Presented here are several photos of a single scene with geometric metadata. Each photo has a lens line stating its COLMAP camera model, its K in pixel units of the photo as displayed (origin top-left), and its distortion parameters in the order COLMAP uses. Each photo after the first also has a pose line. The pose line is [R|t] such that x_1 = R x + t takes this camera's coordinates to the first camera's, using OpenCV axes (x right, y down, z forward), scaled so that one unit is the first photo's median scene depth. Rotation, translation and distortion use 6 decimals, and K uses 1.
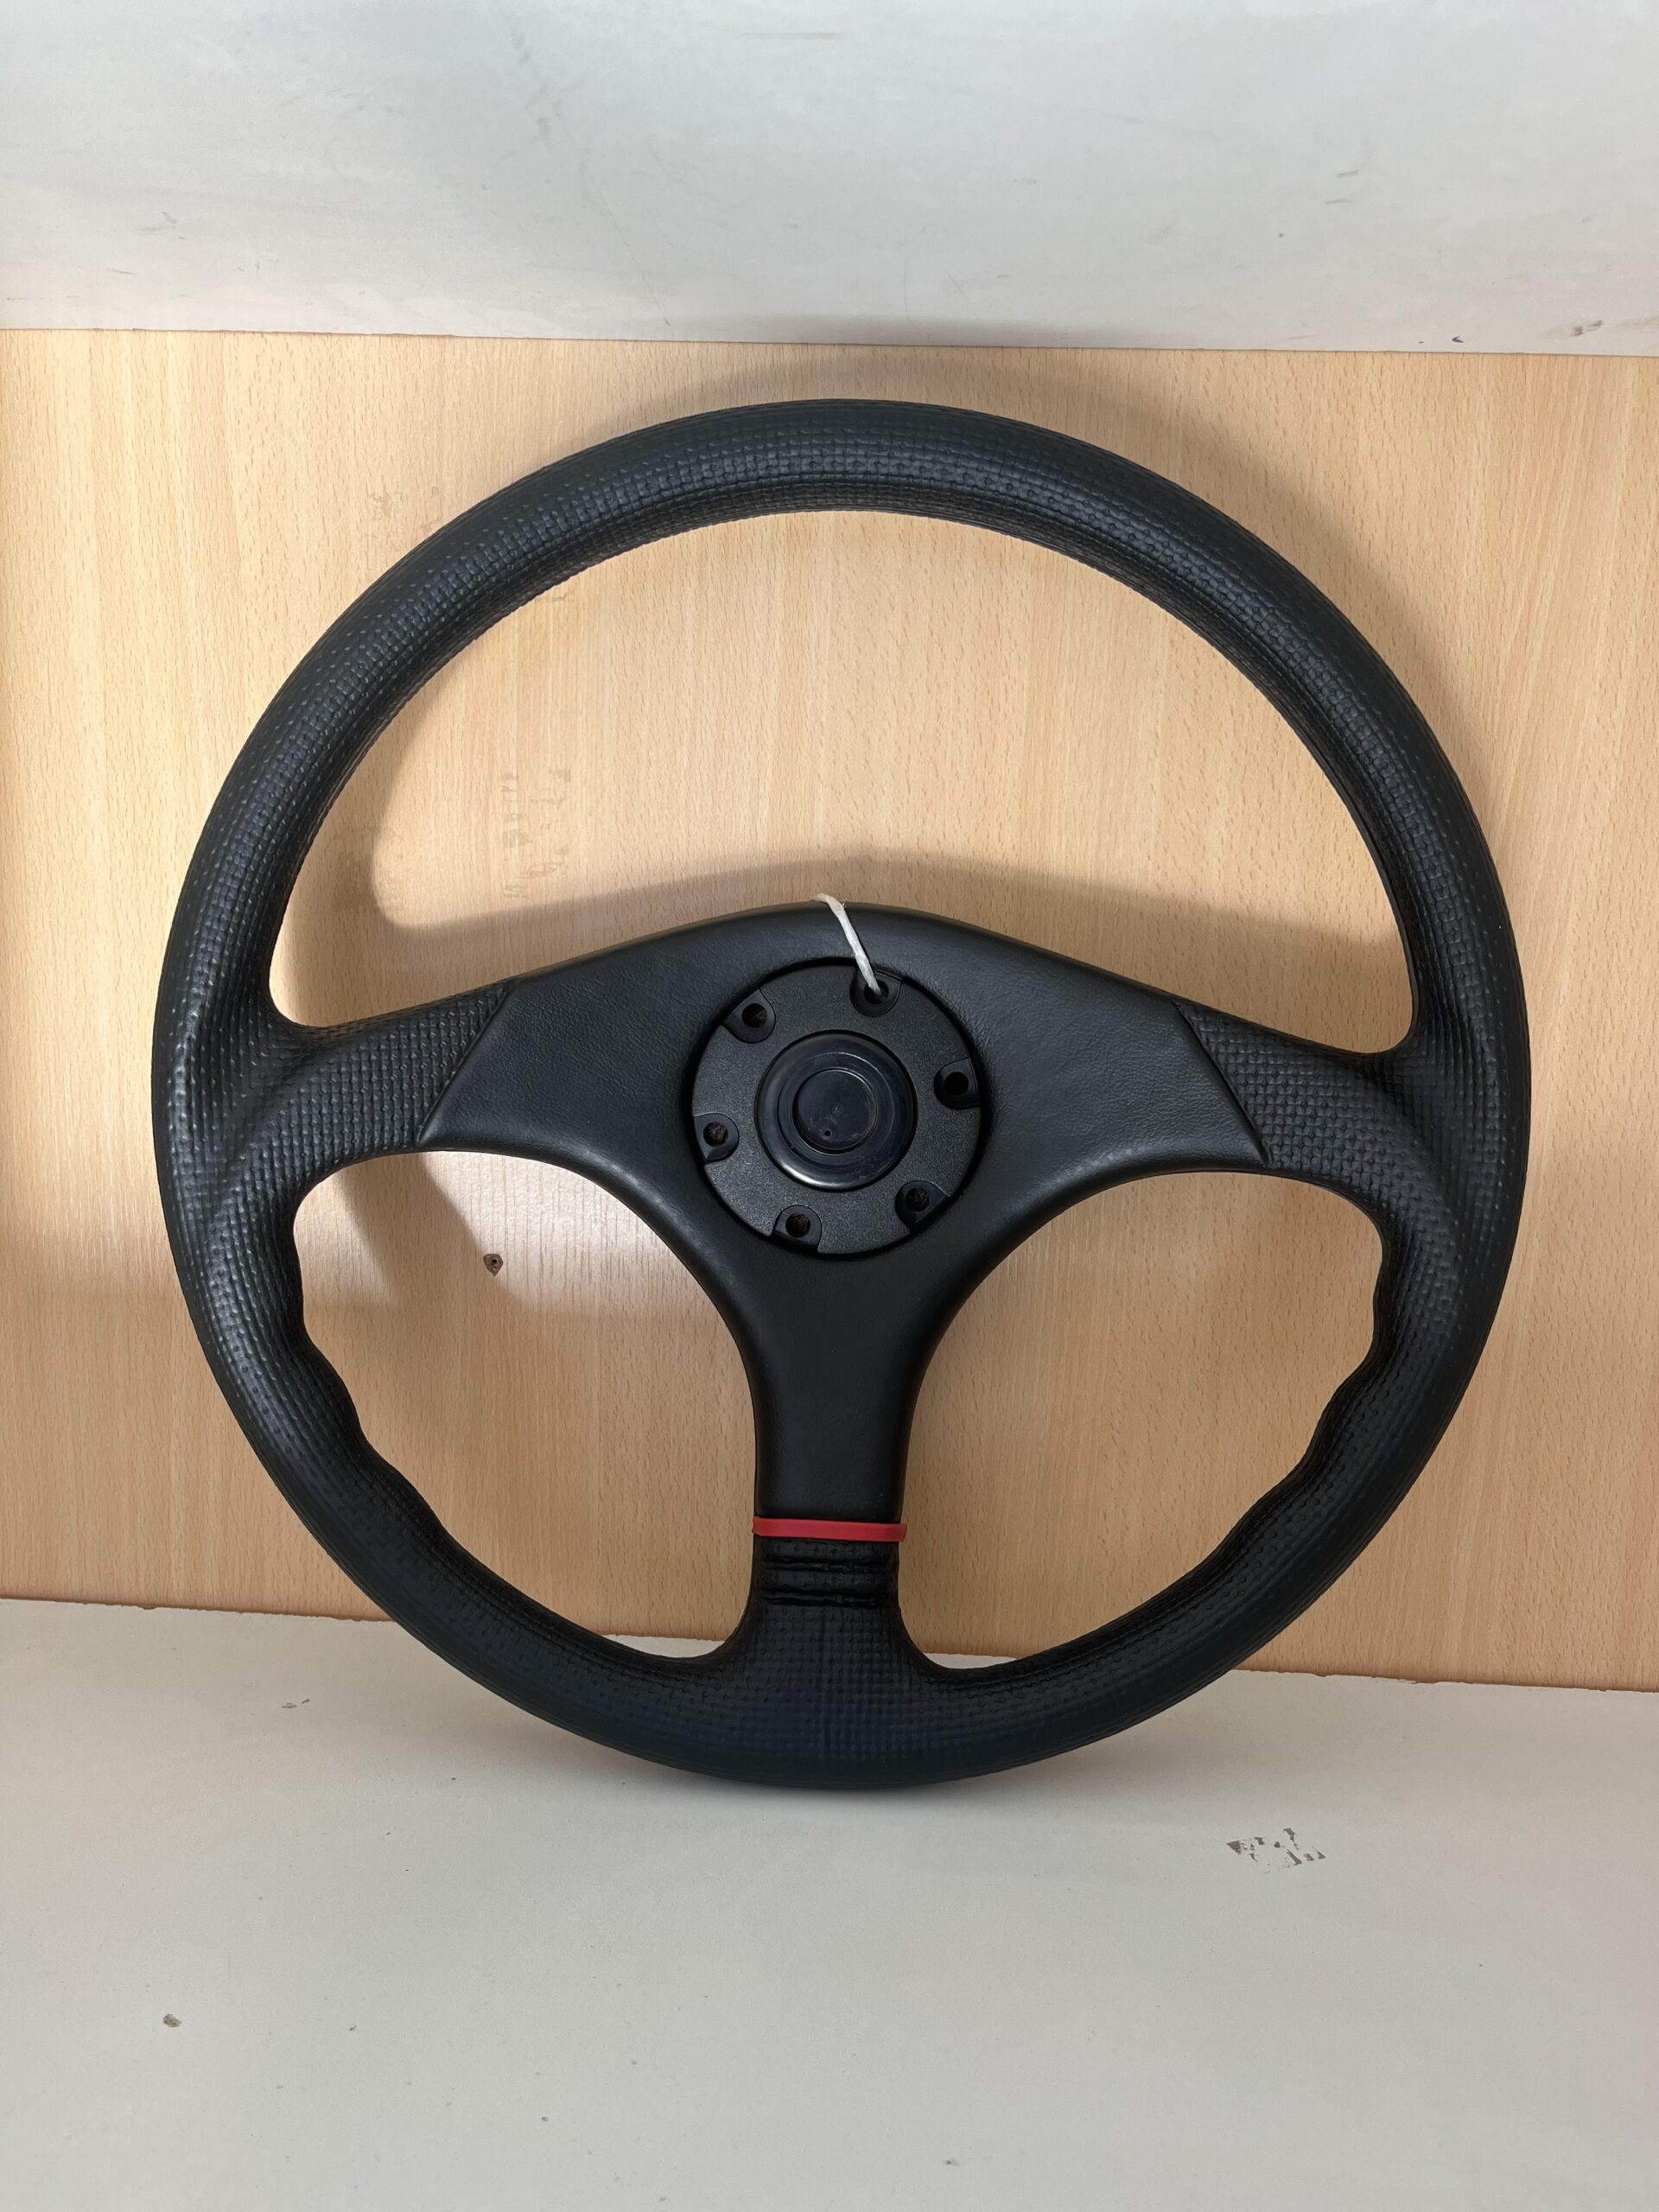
lens RADIAL K [[1703.2, 0, 831.9], [0, 1703.2, 1107.6], [0, 0, 1]] dist [0.069541, -0.108141]
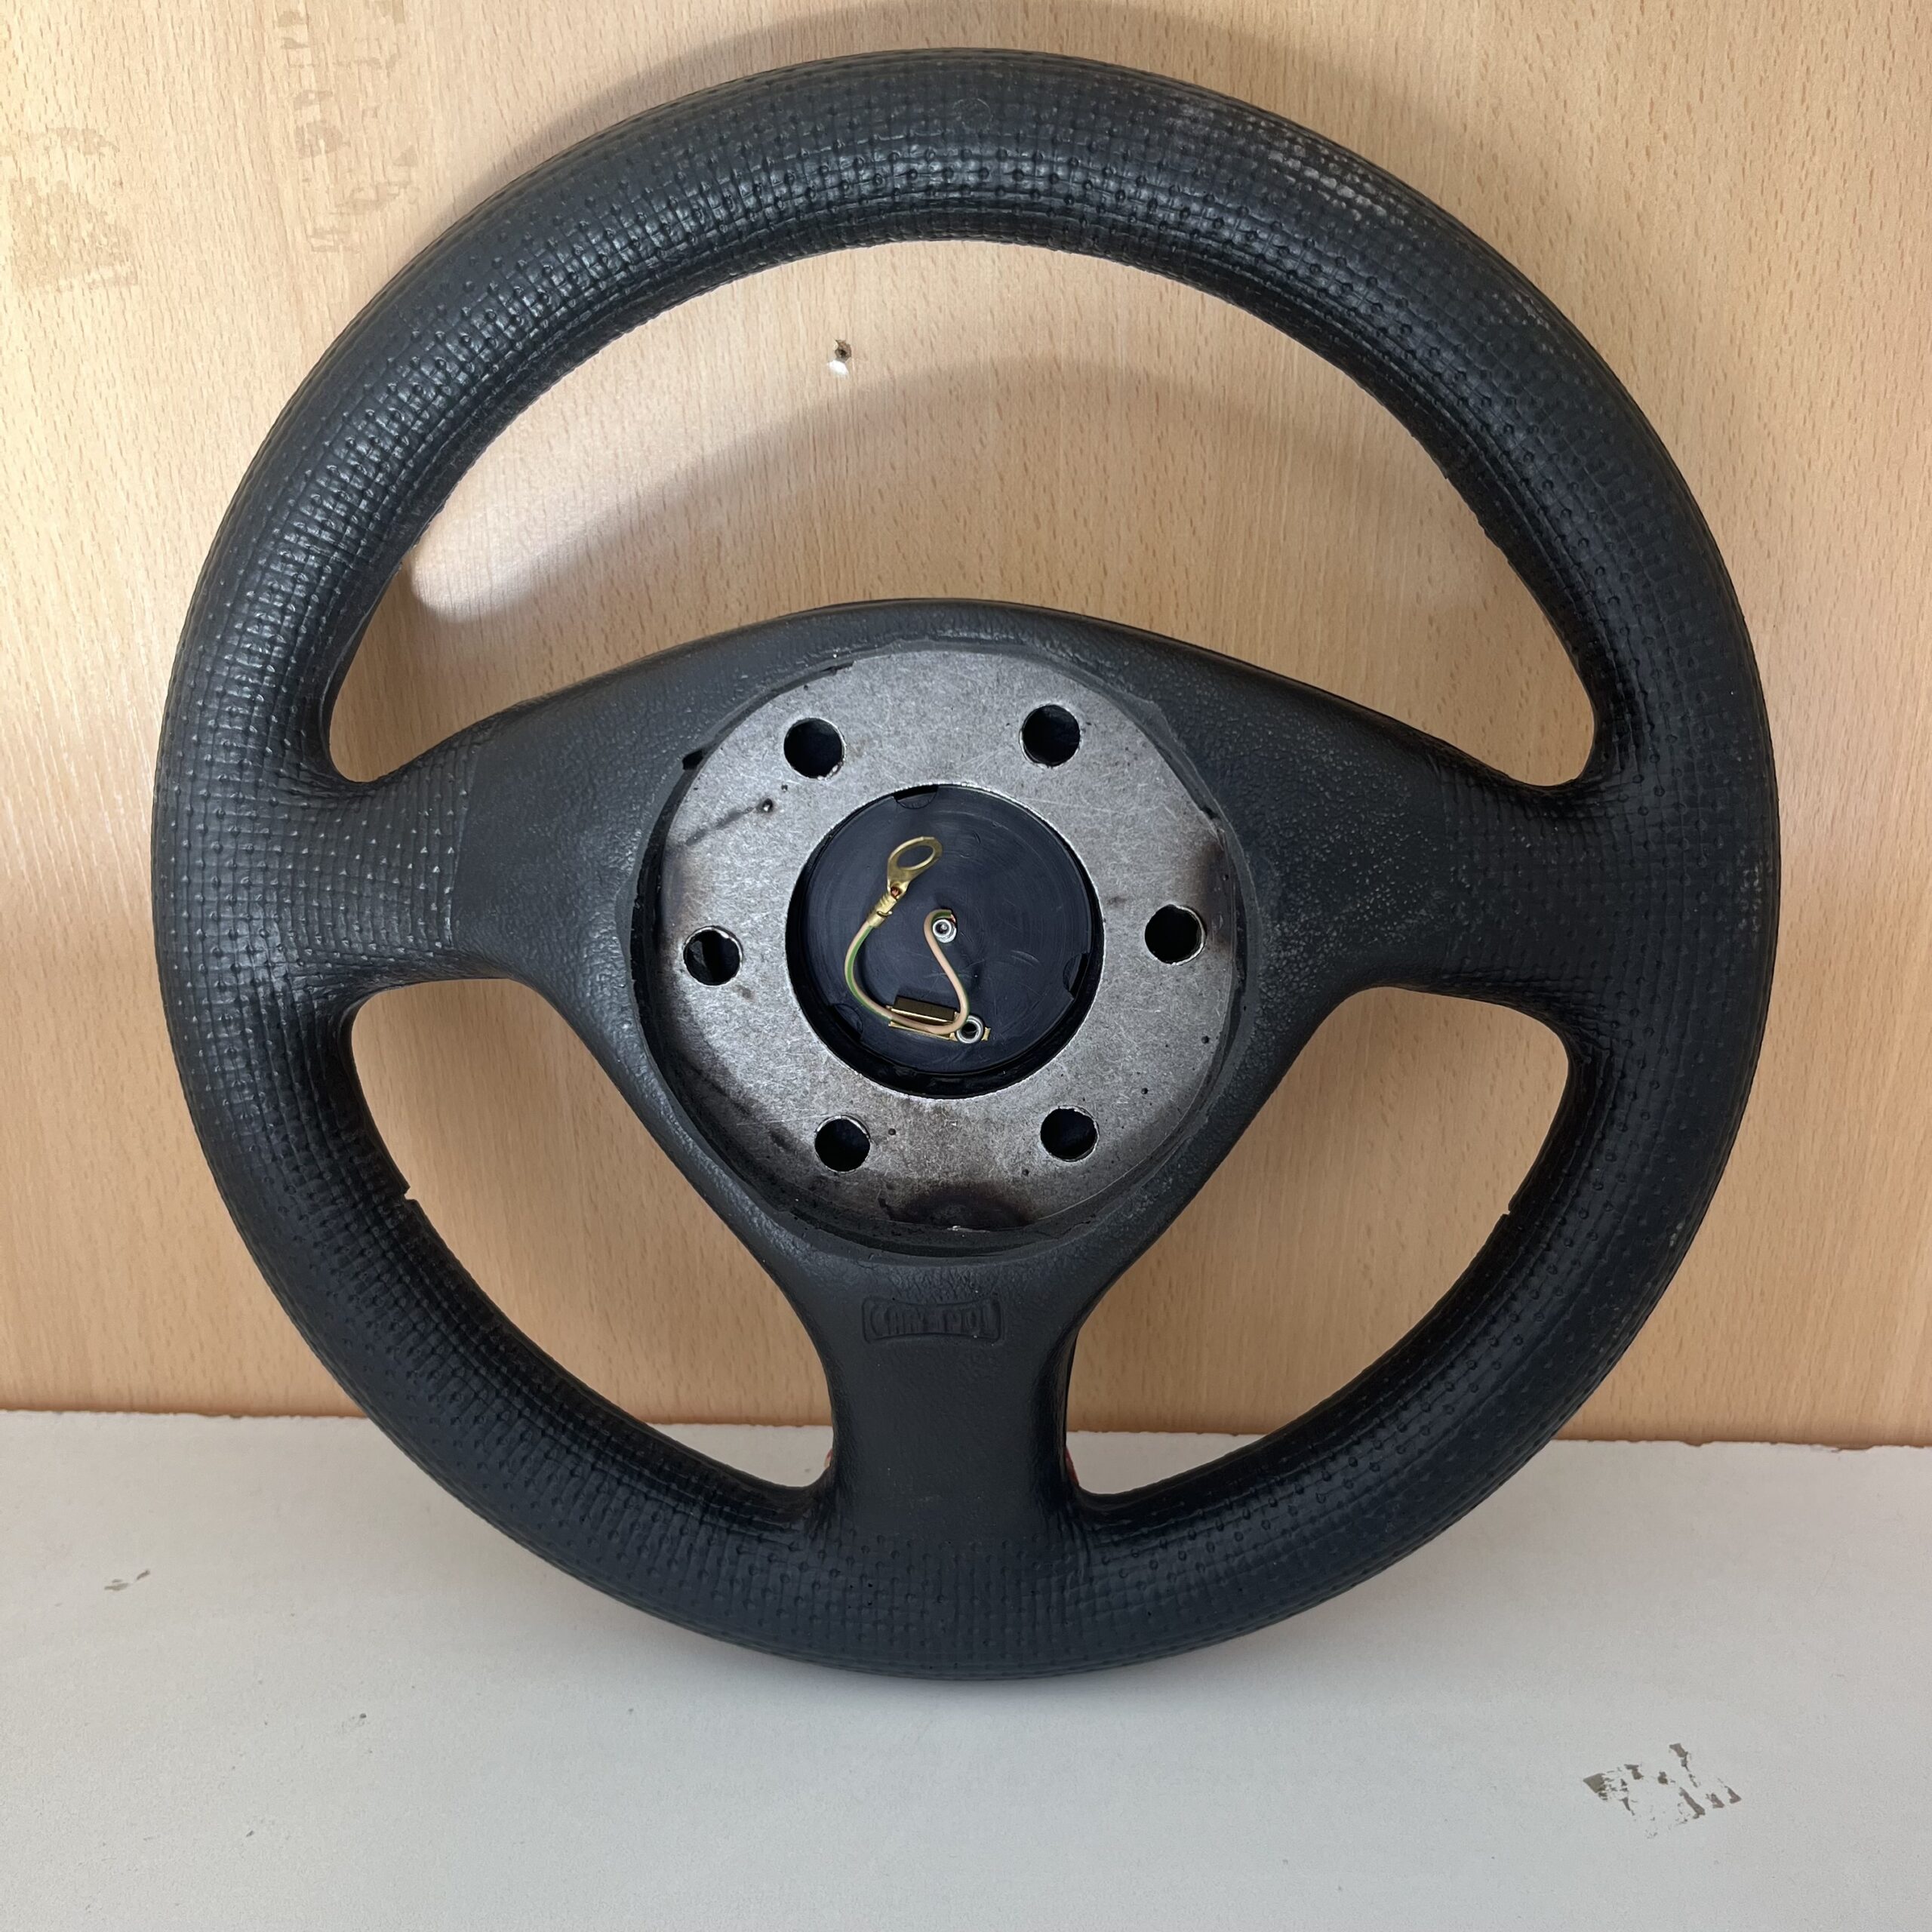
lens RADIAL K [[1987.0, 0, 974.4], [0, 1987.0, 973.5], [0, 0, 1]] dist [0.022119, 0.000000]
pose [[0.999150, -0.041229, 0.000250, 0.016074], [0.040166, 0.974733, 0.219731, -0.028322], [-0.009303, -0.219534, 0.975560, 0.313885]]
